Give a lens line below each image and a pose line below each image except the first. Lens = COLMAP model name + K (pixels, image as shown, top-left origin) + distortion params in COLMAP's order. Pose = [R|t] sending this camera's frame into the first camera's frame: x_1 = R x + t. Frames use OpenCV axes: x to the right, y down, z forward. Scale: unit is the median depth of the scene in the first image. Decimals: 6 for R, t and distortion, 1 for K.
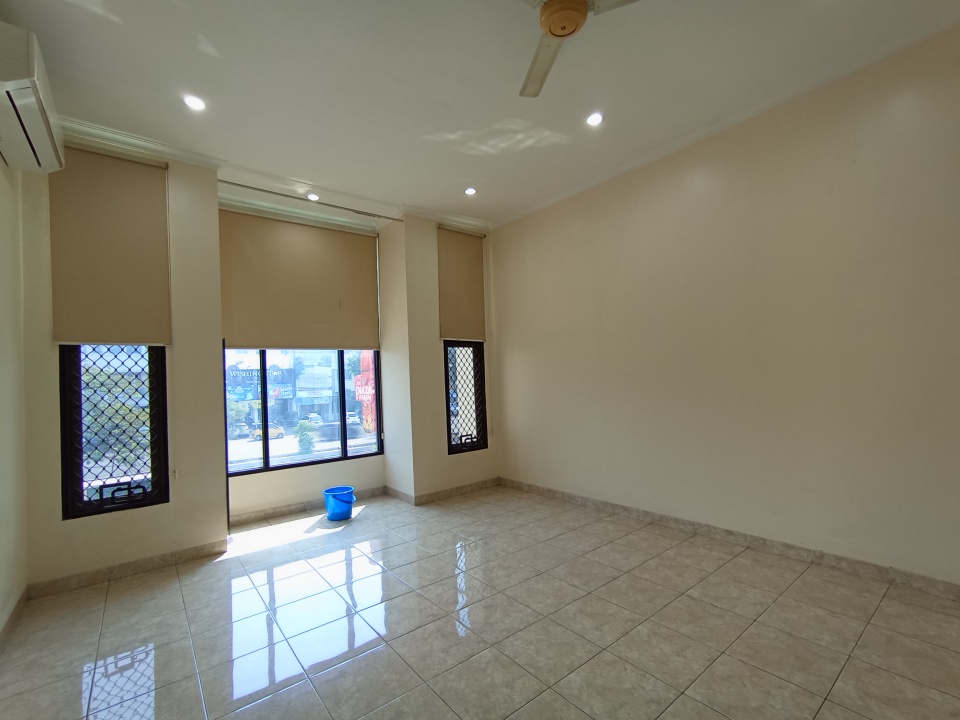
lens RADIAL K [[437.9, 0, 485.8], [0, 437.9, 367.1], [0, 0, 1]] dist [-0.033172, 0.021834]
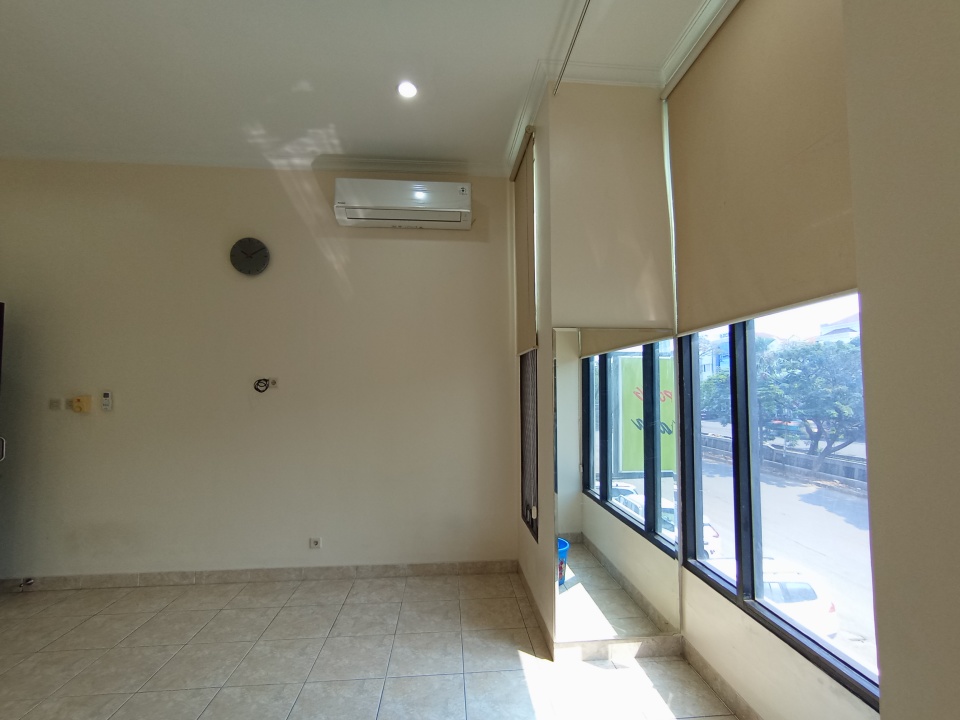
lens RADIAL K [[437.9, 0, 485.8], [0, 437.9, 367.1], [0, 0, 1]] dist [-0.033172, 0.021834]
pose [[-0.558216, -0.004105, -0.829686, -0.007233], [0.042238, 0.998551, -0.033358, 0.007212], [0.828620, -0.053665, -0.557233, 1.427424]]
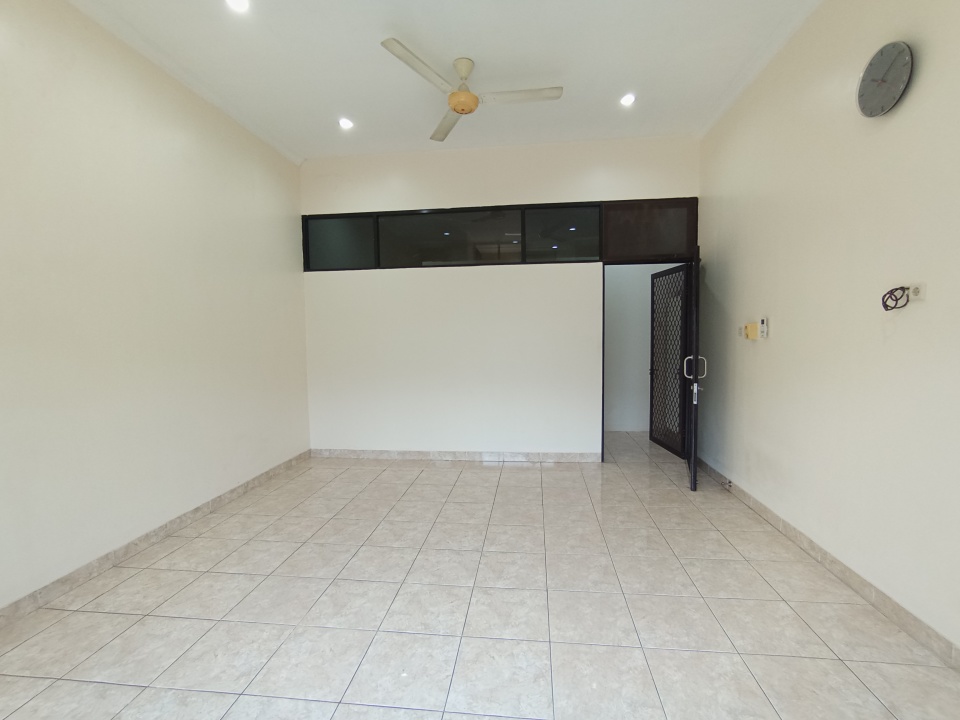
lens RADIAL K [[437.9, 0, 485.8], [0, 437.9, 367.1], [0, 0, 1]] dist [-0.033172, 0.021834]
pose [[-0.706276, -0.003034, 0.707930, -0.586553], [0.027752, 0.999104, 0.031968, 0.053986], [-0.707393, 0.042225, -0.705558, 1.245458]]
